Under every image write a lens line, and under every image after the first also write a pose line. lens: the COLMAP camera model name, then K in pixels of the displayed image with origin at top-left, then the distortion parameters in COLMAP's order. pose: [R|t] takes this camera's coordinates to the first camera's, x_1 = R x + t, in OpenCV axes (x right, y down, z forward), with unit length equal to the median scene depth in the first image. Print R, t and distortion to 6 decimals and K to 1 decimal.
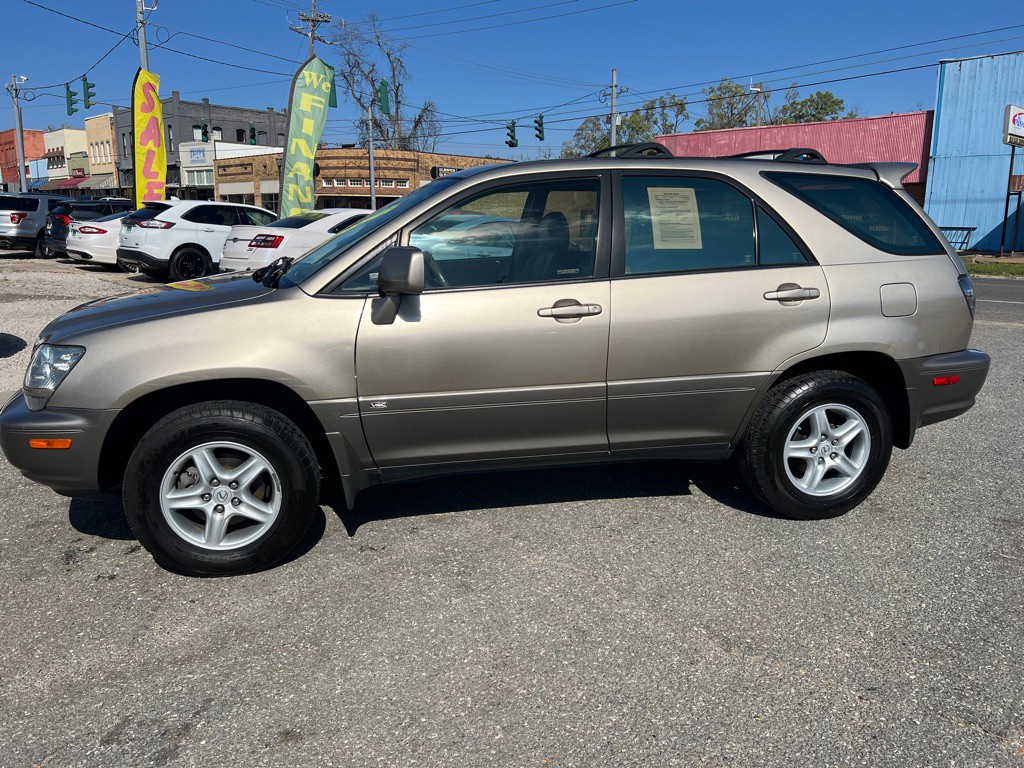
lens RADIAL K [[771.7, 0, 513.9], [0, 771.7, 378.7], [0, 0, 1]] dist [0.051772, -0.055695]
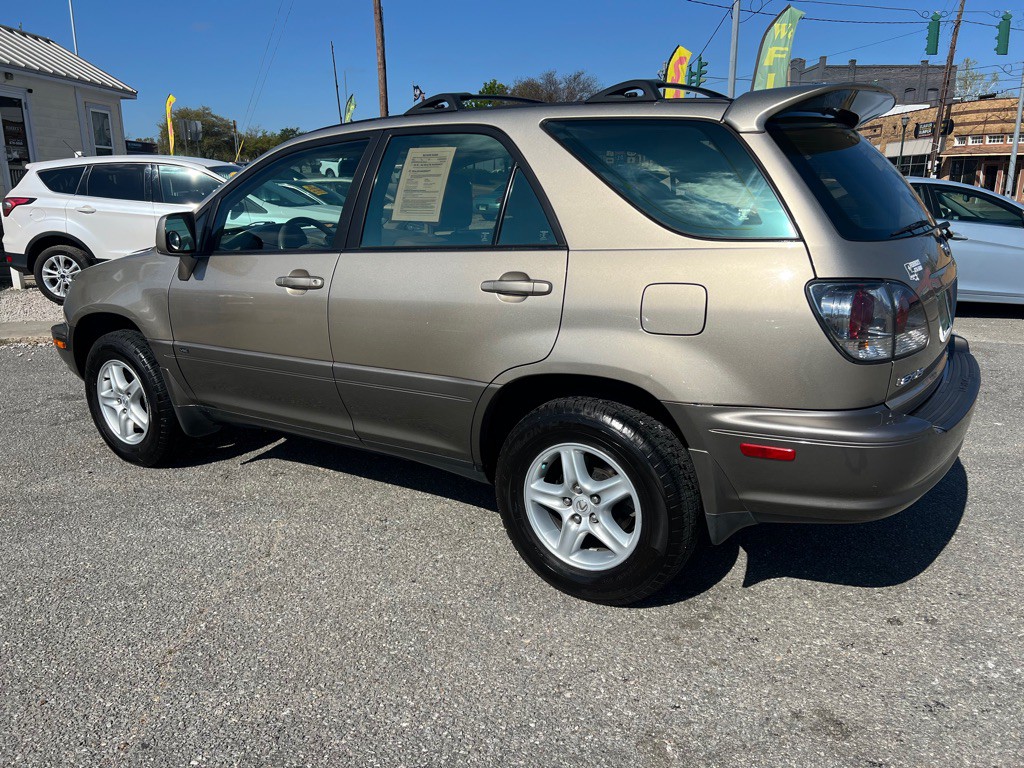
lens RADIAL K [[771.7, 0, 517.4], [0, 771.7, 374.0], [0, 0, 1]] dist [0.051772, -0.055695]
pose [[0.703224, 0.157685, -0.693261, 0.817438], [-0.133176, 0.987050, 0.089419, -0.083910], [0.698384, 0.029444, 0.715118, 0.431421]]
